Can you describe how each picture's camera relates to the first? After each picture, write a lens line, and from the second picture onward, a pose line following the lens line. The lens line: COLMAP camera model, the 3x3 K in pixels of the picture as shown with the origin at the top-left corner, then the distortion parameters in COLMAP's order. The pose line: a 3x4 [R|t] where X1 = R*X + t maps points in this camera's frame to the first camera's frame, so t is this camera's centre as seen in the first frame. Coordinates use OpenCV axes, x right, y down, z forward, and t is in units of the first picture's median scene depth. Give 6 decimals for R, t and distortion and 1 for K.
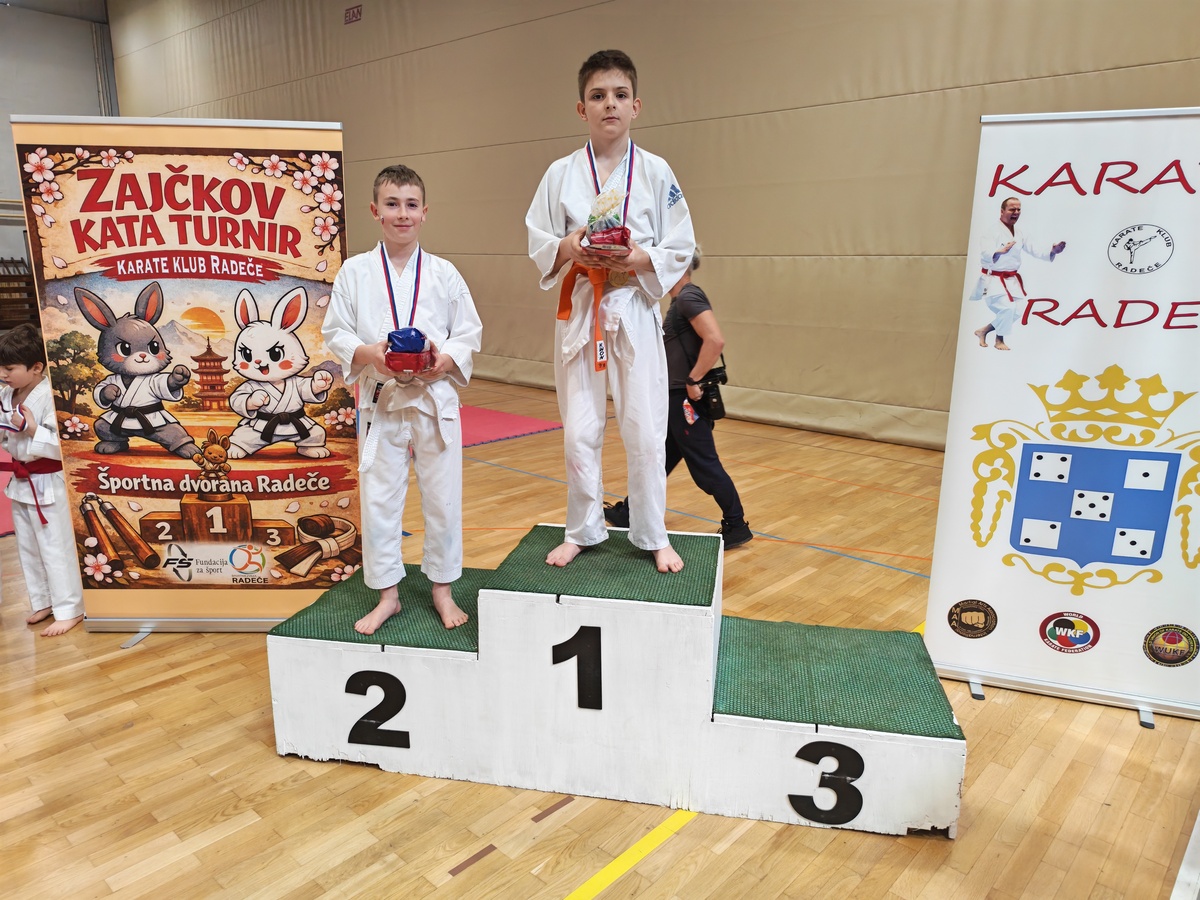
lens RADIAL K [[815.7, 0, 597.5], [0, 815.7, 467.8], [0, 0, 1]] dist [0.042135, -0.063413]
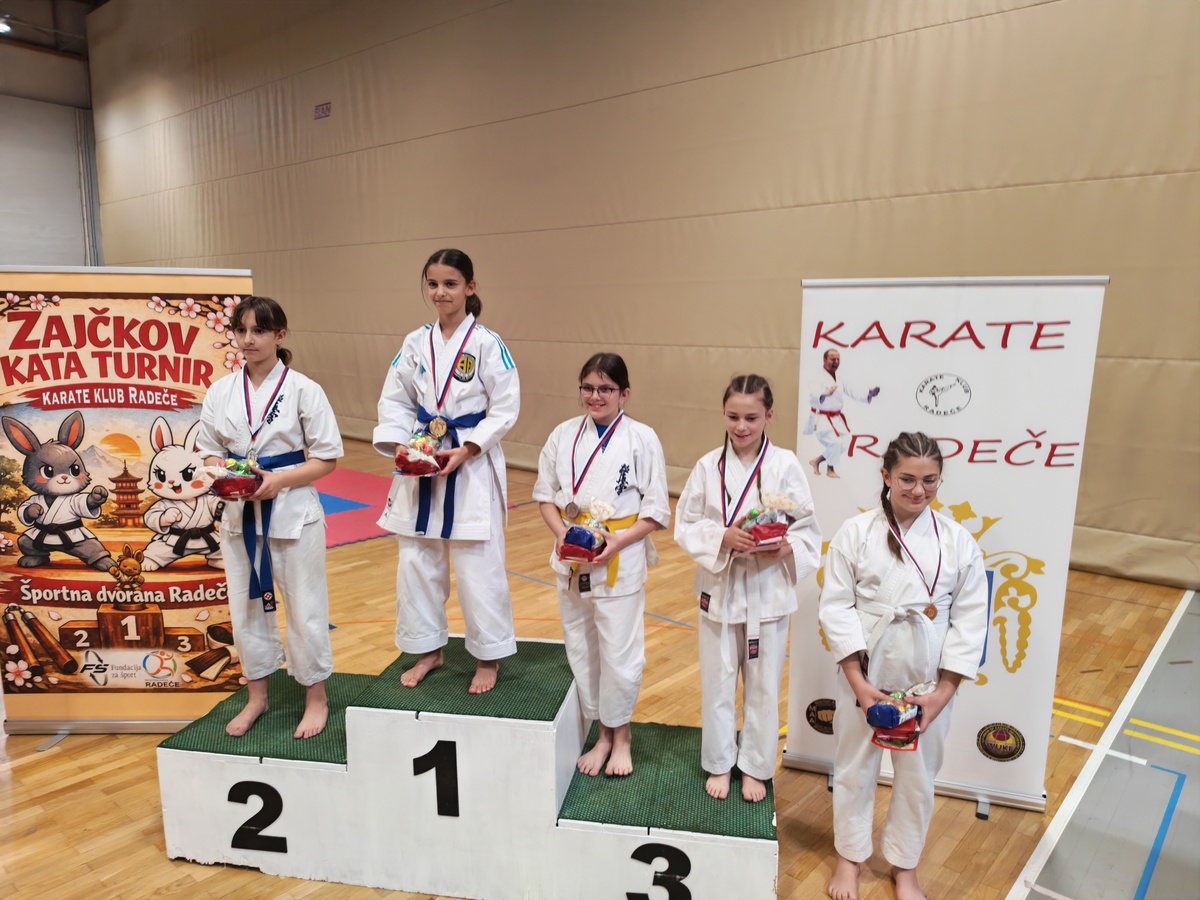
lens RADIAL K [[826.4, 0, 607.5], [0, 826.4, 468.2], [0, 0, 1]] dist [0.037606, -0.058740]
pose [[0.999747, -0.002936, 0.022289, 0.141026], [0.004326, 0.998030, -0.062588, -0.078316], [-0.022061, 0.062669, 0.997791, -0.112951]]
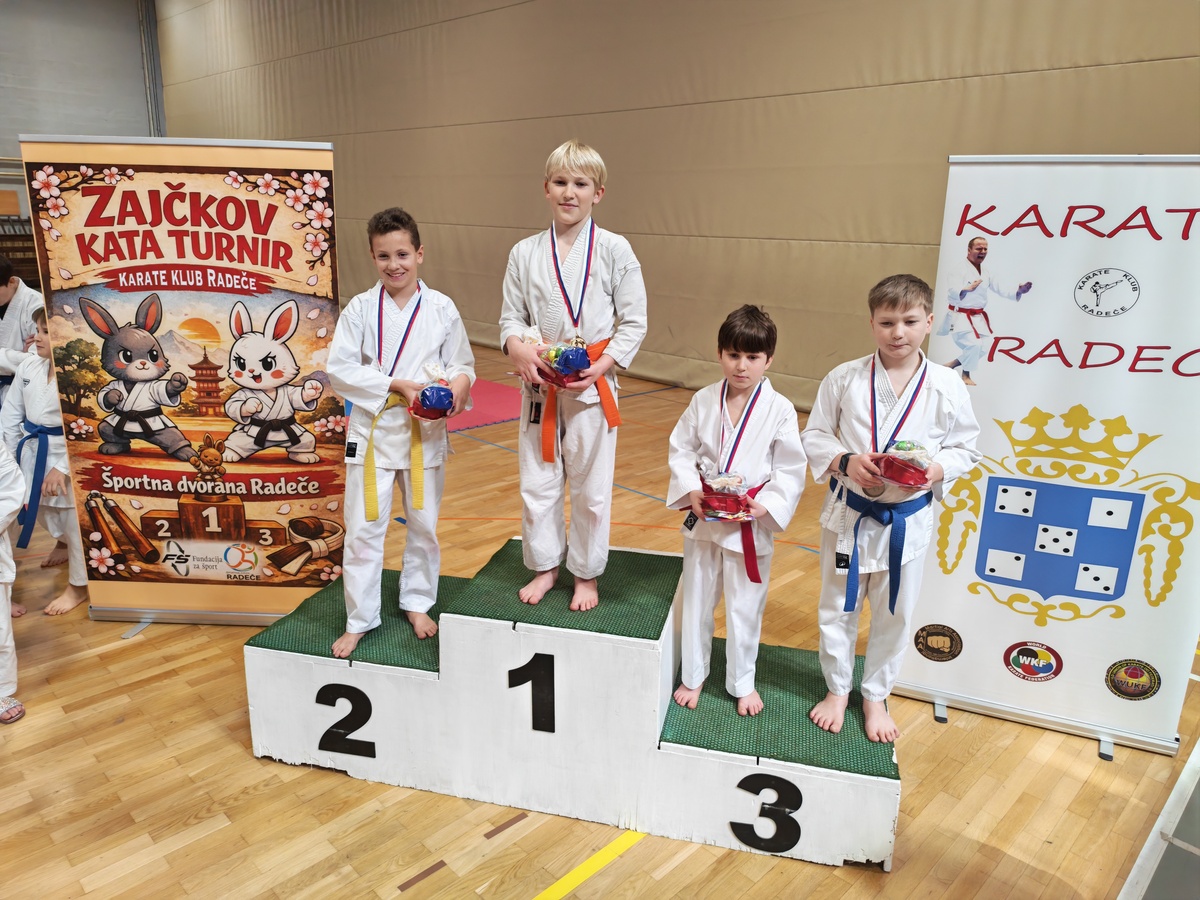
lens RADIAL K [[818.2, 0, 610.2], [0, 818.2, 432.9], [0, 0, 1]] dist [0.036315, -0.062544]
pose [[0.998946, 0.024617, -0.038732, 0.083648], [-0.023809, 0.999492, 0.021202, -0.085339], [0.039234, -0.020257, 0.999025, -0.023713]]
